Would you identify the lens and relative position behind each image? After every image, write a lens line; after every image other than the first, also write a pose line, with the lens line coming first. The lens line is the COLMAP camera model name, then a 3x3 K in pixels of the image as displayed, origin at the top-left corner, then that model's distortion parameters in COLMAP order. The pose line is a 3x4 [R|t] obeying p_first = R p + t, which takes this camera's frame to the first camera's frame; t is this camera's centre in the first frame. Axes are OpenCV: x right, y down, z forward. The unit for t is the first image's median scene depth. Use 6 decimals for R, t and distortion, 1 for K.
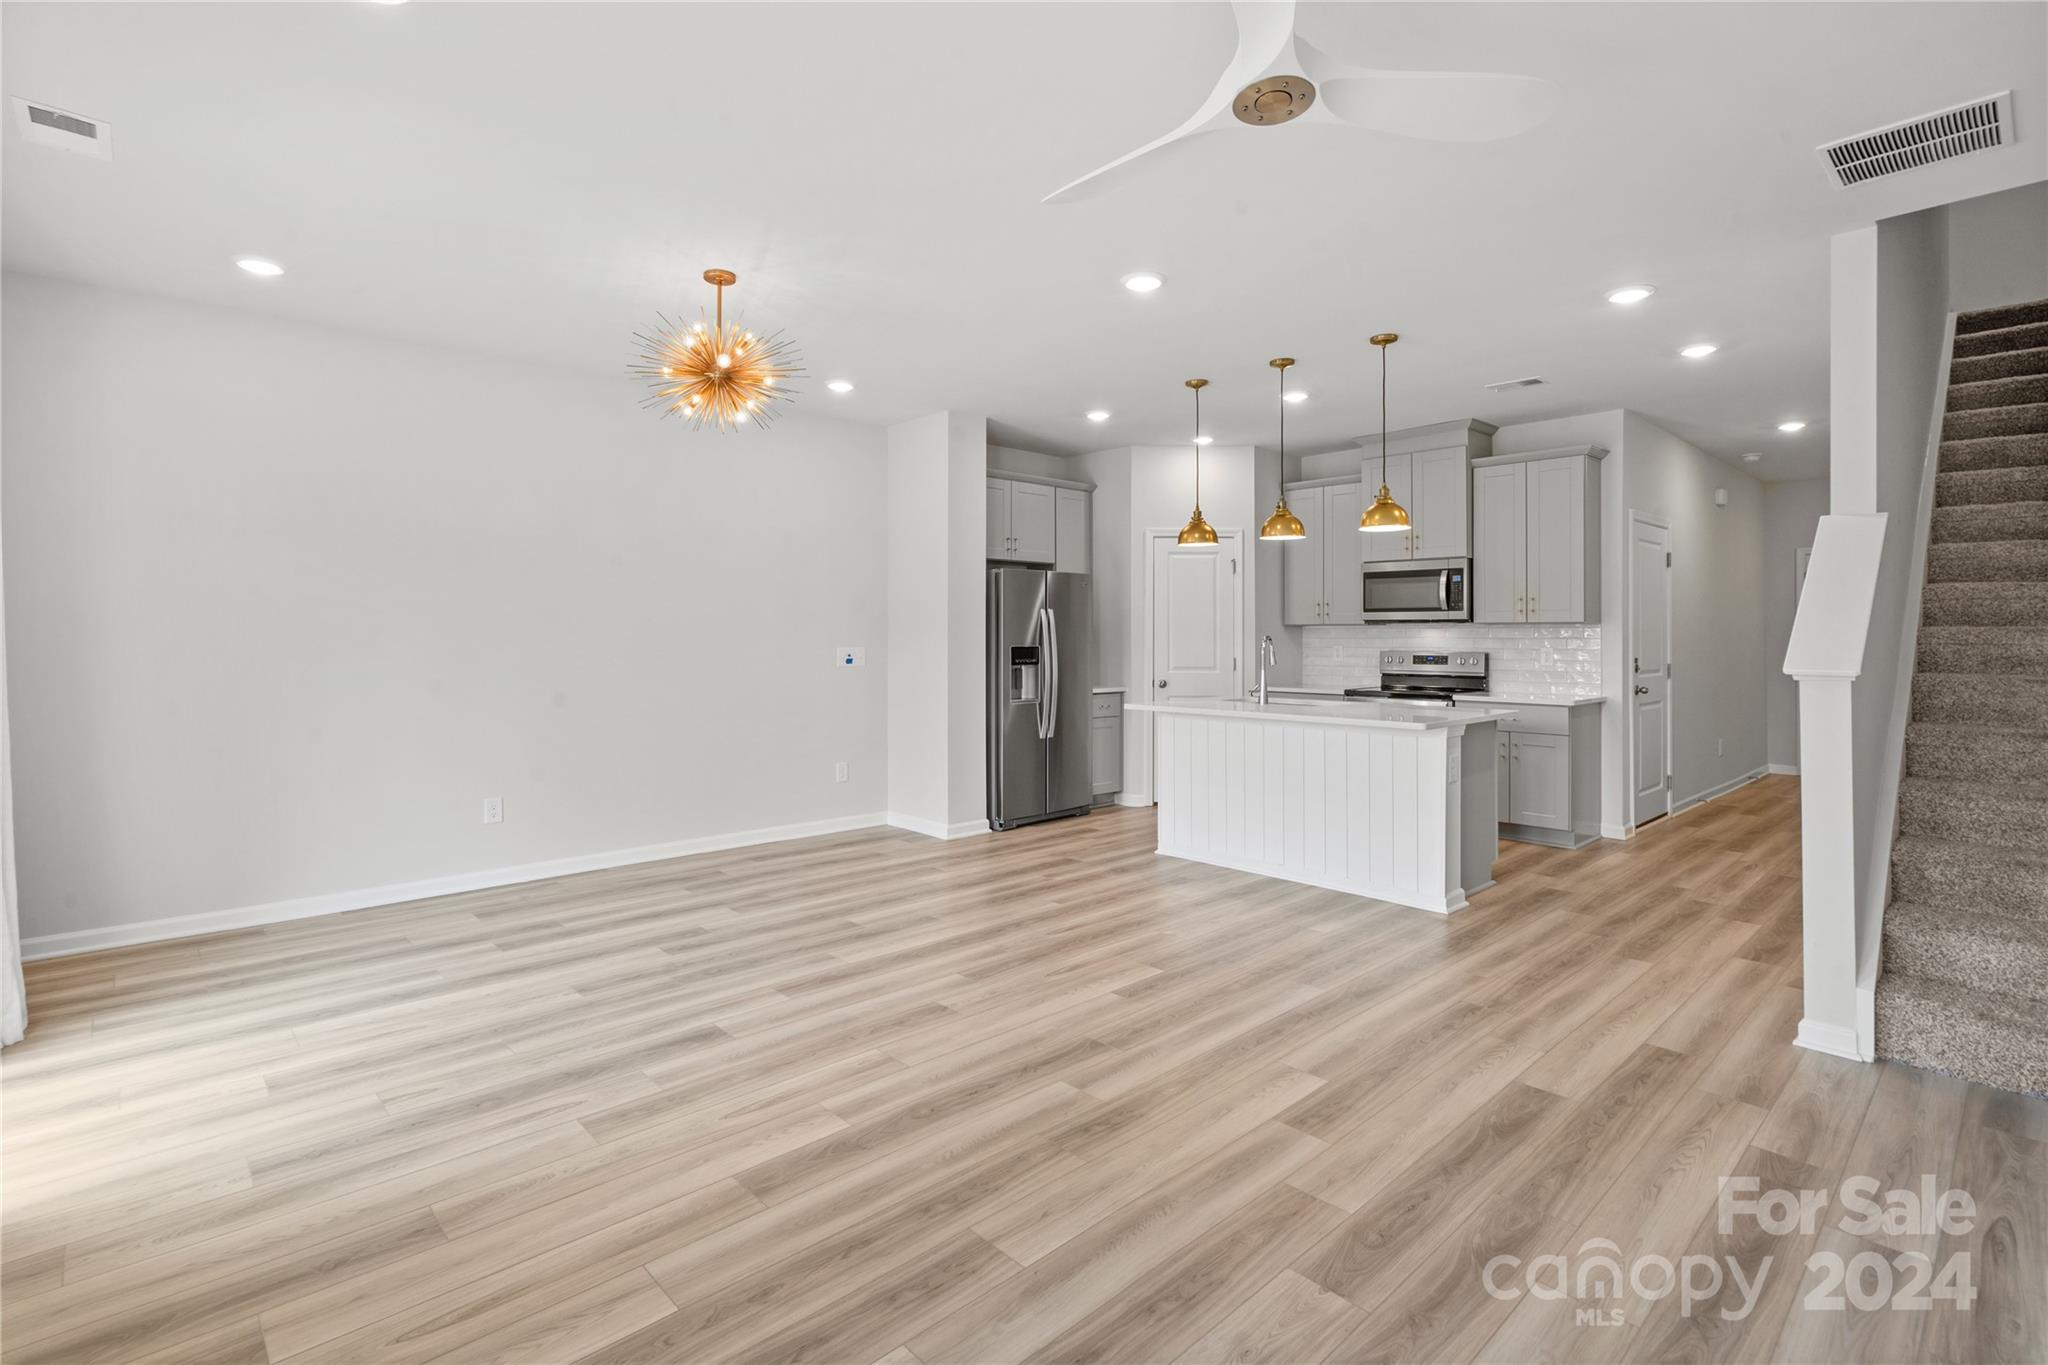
lens RADIAL K [[966.0, 0, 1008.6], [0, 966.0, 630.5], [0, 0, 1]] dist [-0.002210, 0.000237]
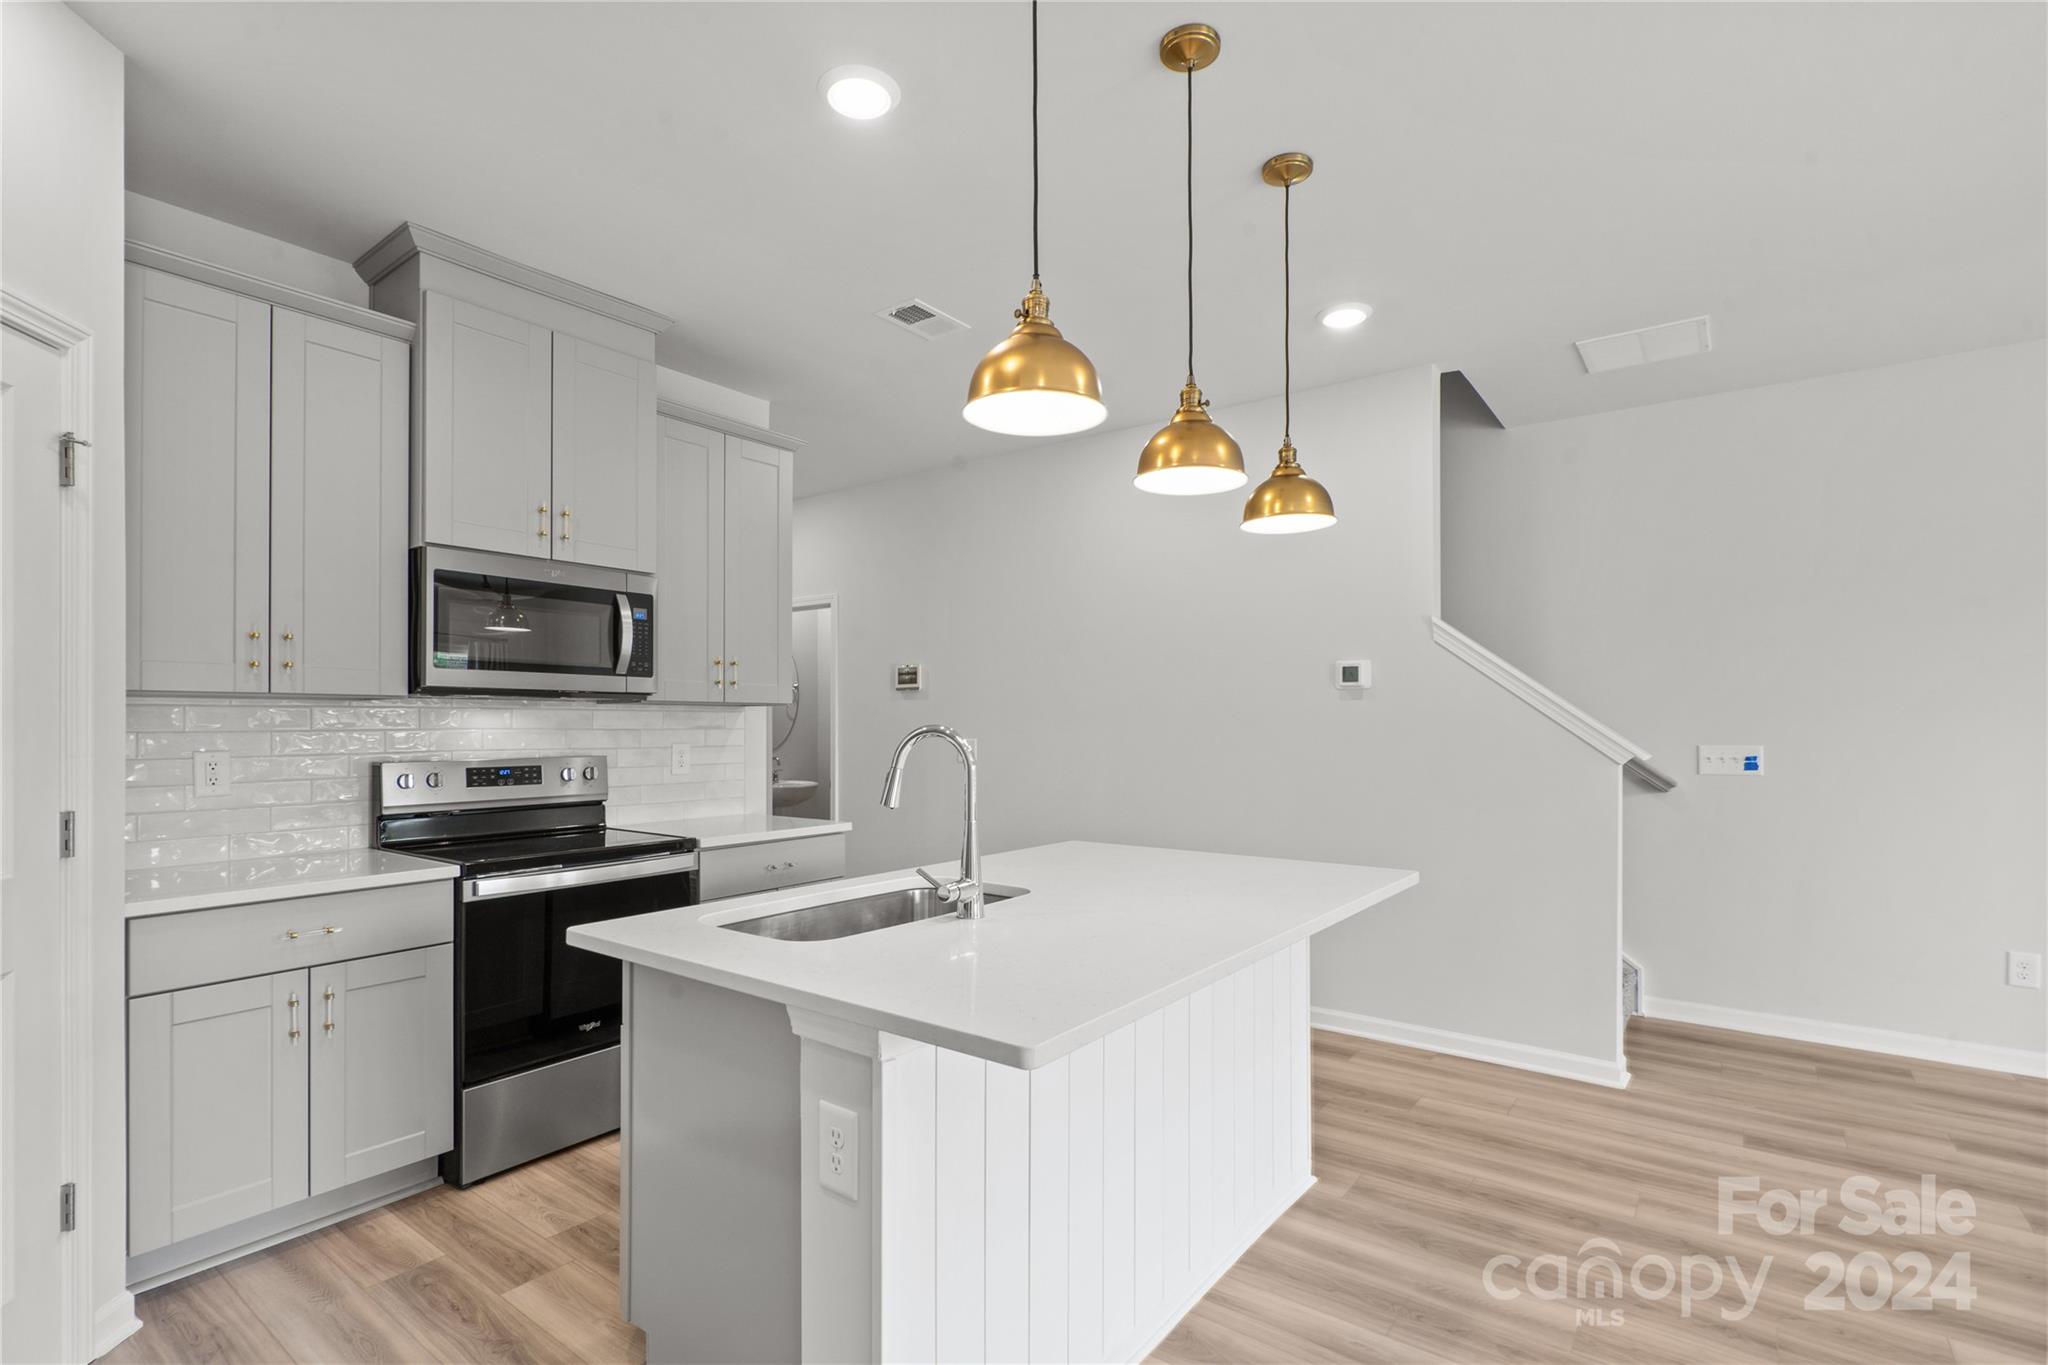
lens RADIAL K [[967.9, 0, 1010.1], [0, 967.9, 723.1], [0, 0, 1]] dist [0.003915, 0.000886]
pose [[-0.178222, -0.000313, 0.983990, -0.102406], [-0.006646, 0.999978, -0.000885, 0.004323], [-0.983968, -0.006698, -0.178220, 1.151330]]
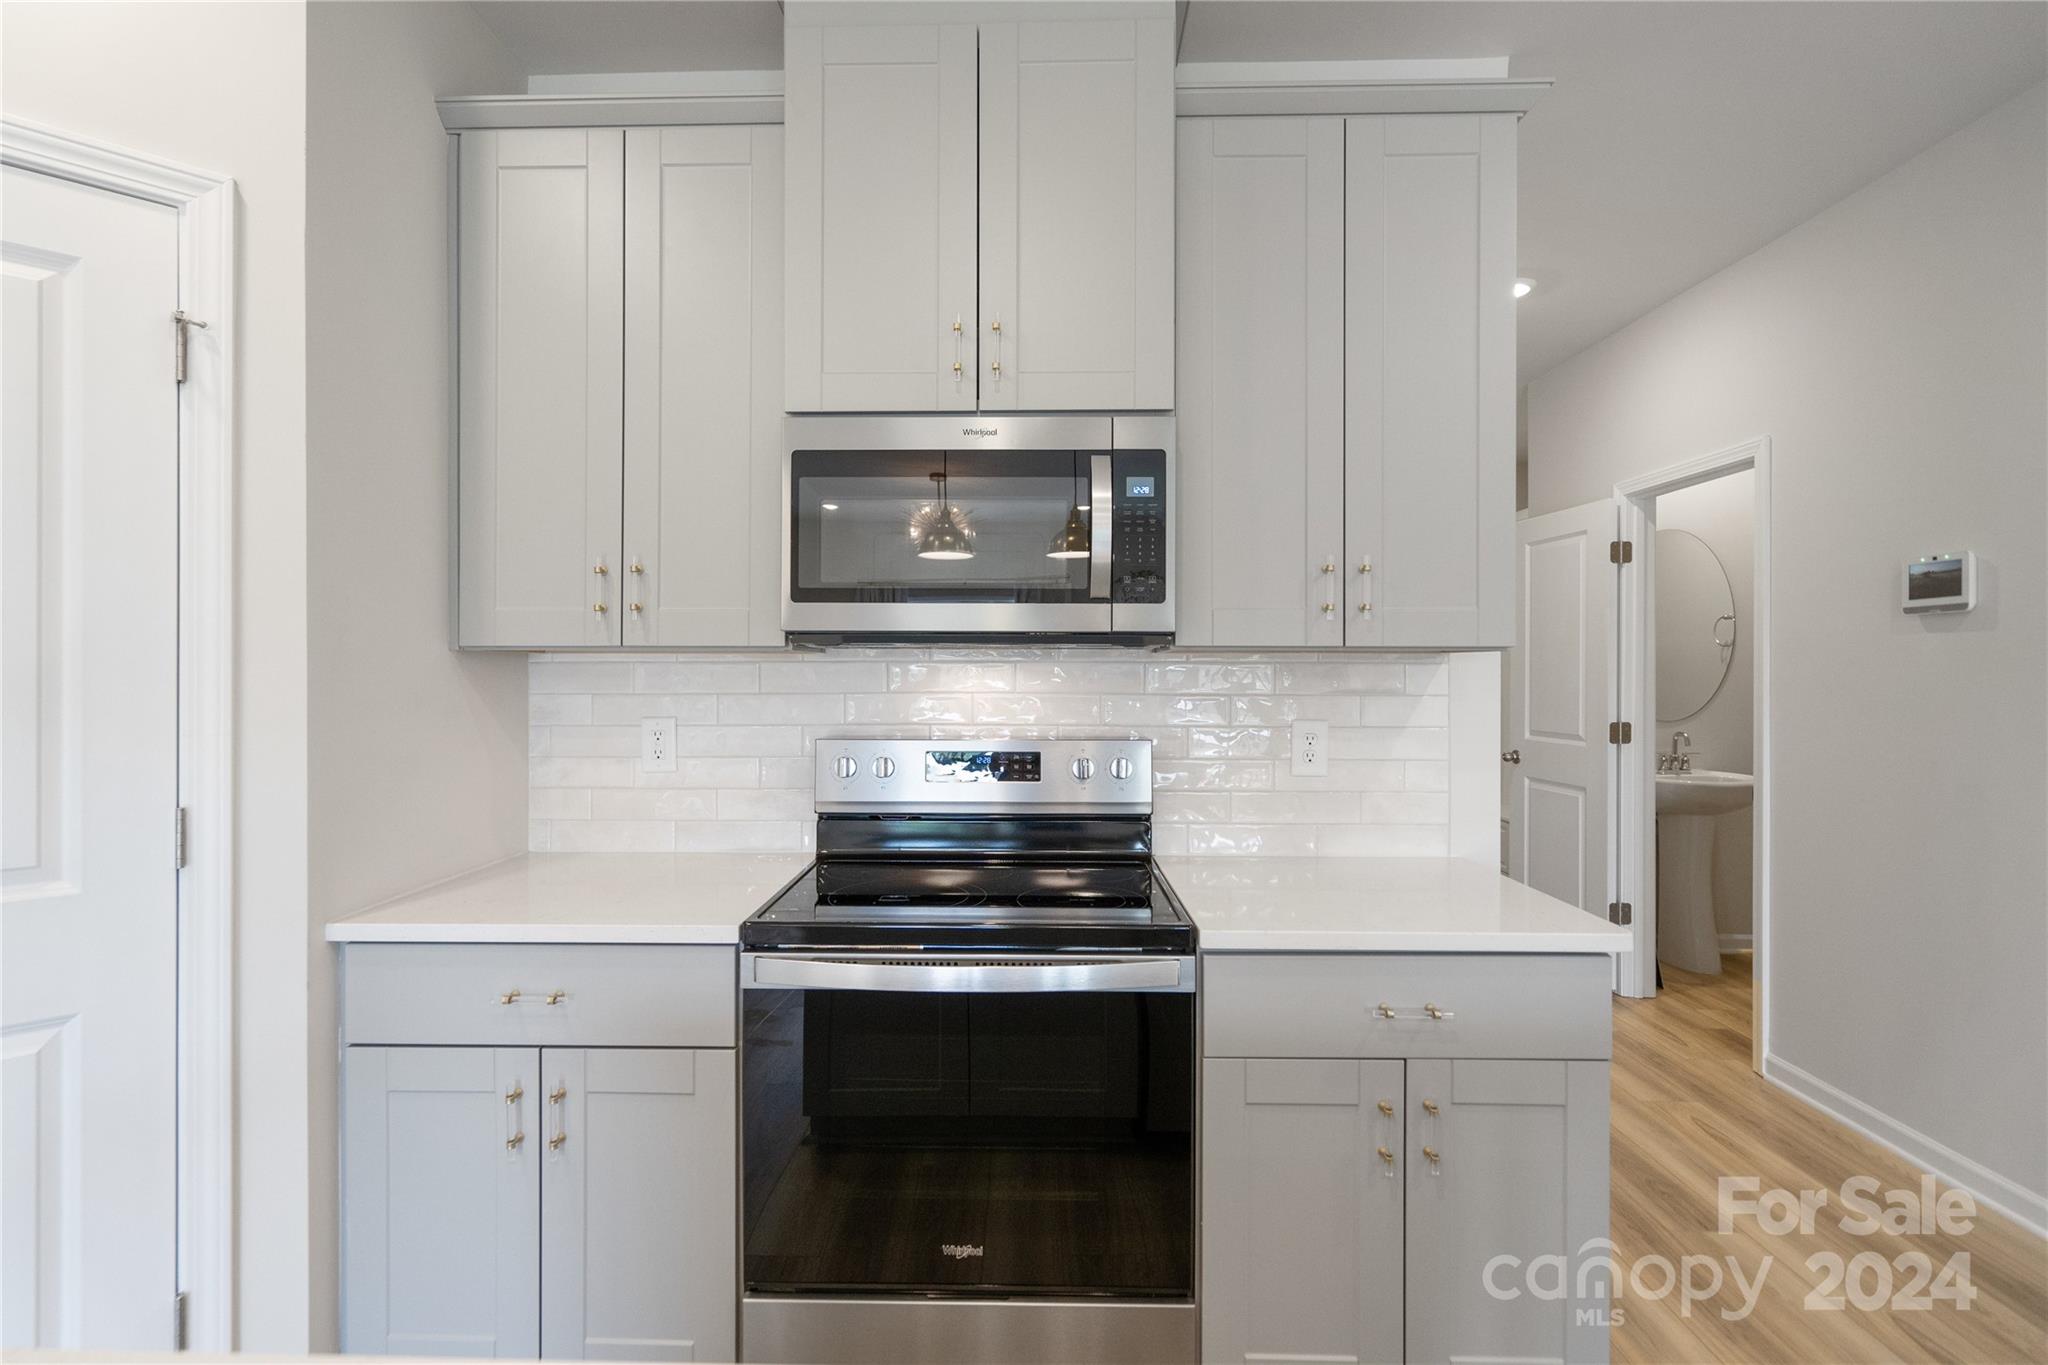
lens RADIAL K [[972.0, 0, 1025.4], [0, 972.0, 665.9], [0, 0, 1]] dist [0.000573, -0.000265]
pose [[0.693339, 0.003141, 0.720605, 0.303857], [-0.005101, 0.999987, 0.000549, -0.002591], [-0.720594, -0.004057, 0.693345, 1.061638]]
